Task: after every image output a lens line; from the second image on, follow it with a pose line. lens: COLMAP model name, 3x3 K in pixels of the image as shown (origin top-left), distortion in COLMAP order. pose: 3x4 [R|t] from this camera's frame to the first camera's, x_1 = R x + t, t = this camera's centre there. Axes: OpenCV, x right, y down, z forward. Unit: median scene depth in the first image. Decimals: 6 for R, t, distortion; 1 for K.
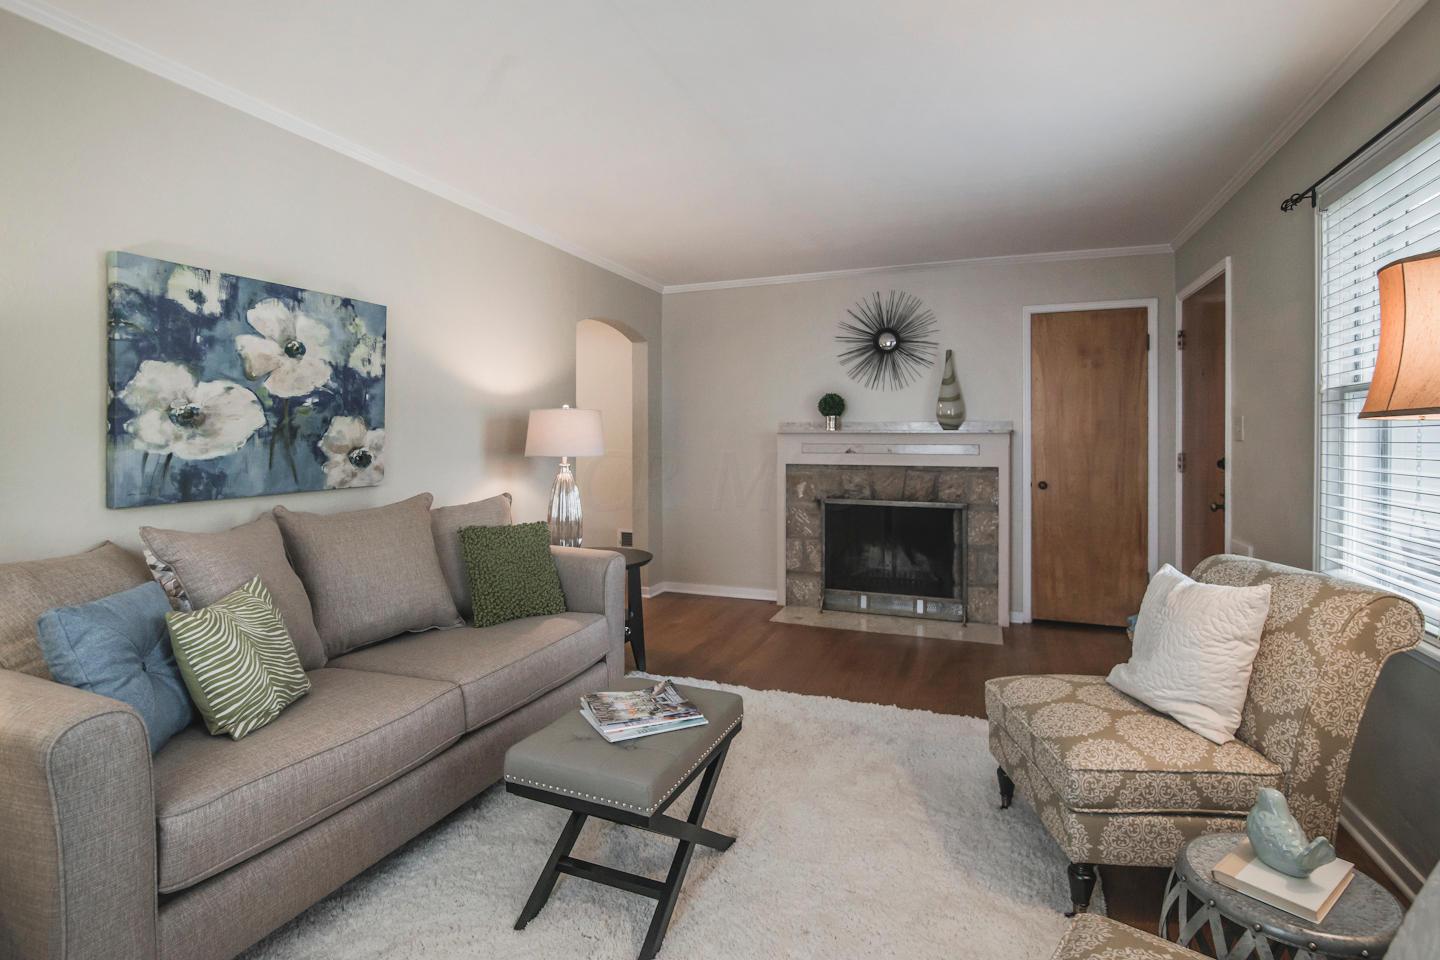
lens RADIAL K [[687.5, 0, 720.6], [0, 687.5, 441.8], [0, 0, 1]] dist [-0.003767, -0.000093]
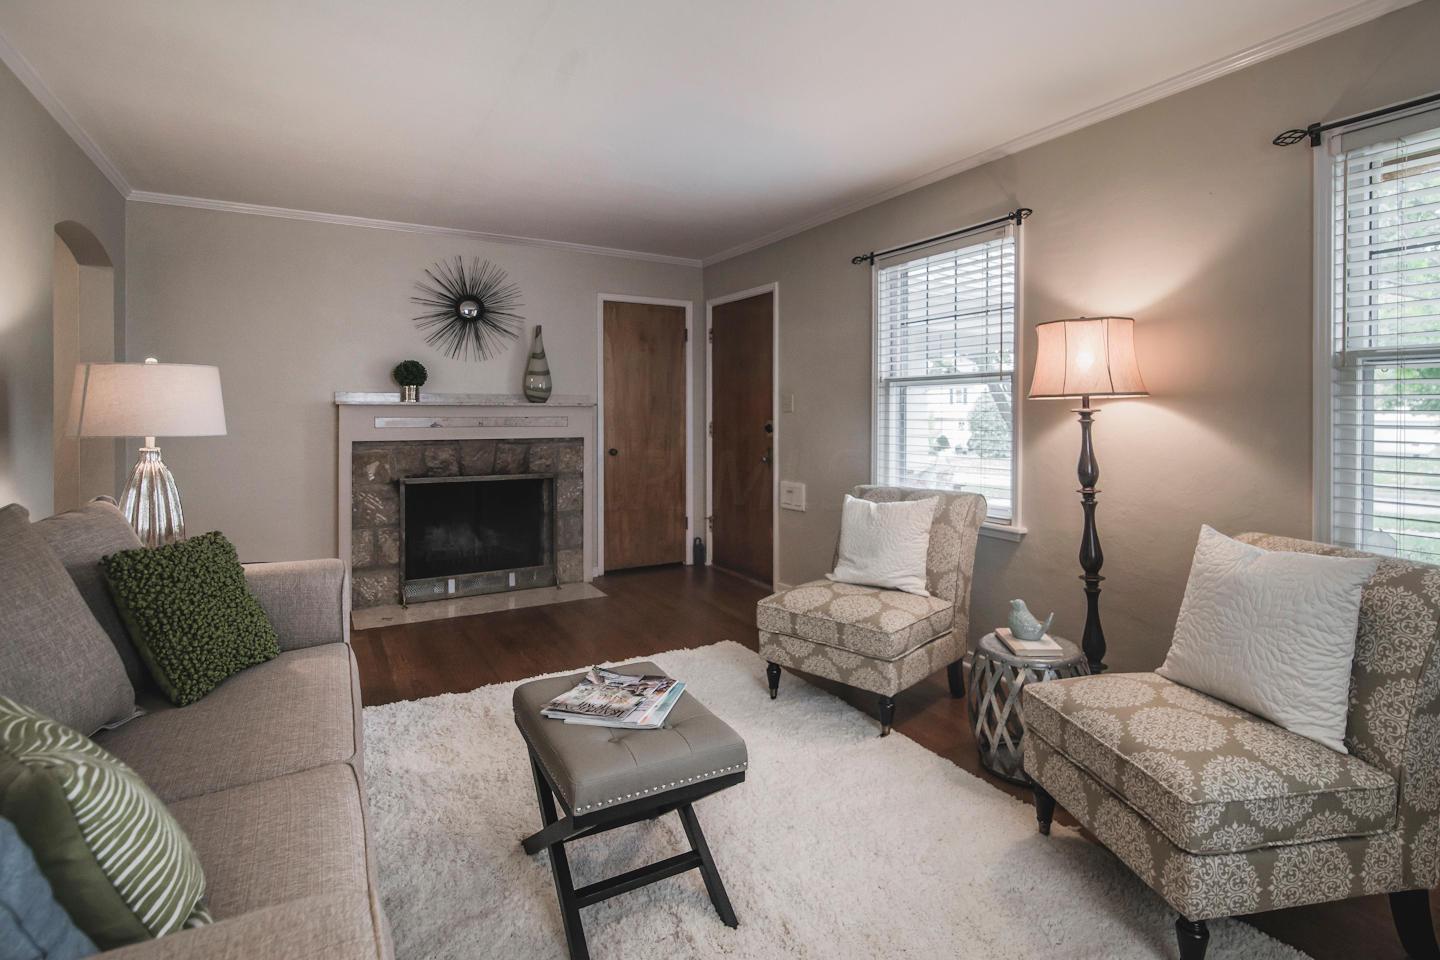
lens RADIAL K [[707.3, 0, 718.4], [0, 707.3, 419.2], [0, 0, 1]] dist [-0.000227, 0.000236]
pose [[0.628235, -0.007401, 0.777988, -0.541965], [0.004993, 0.999973, 0.005481, 0.004982], [-0.778007, 0.000441, 0.628255, 0.202900]]
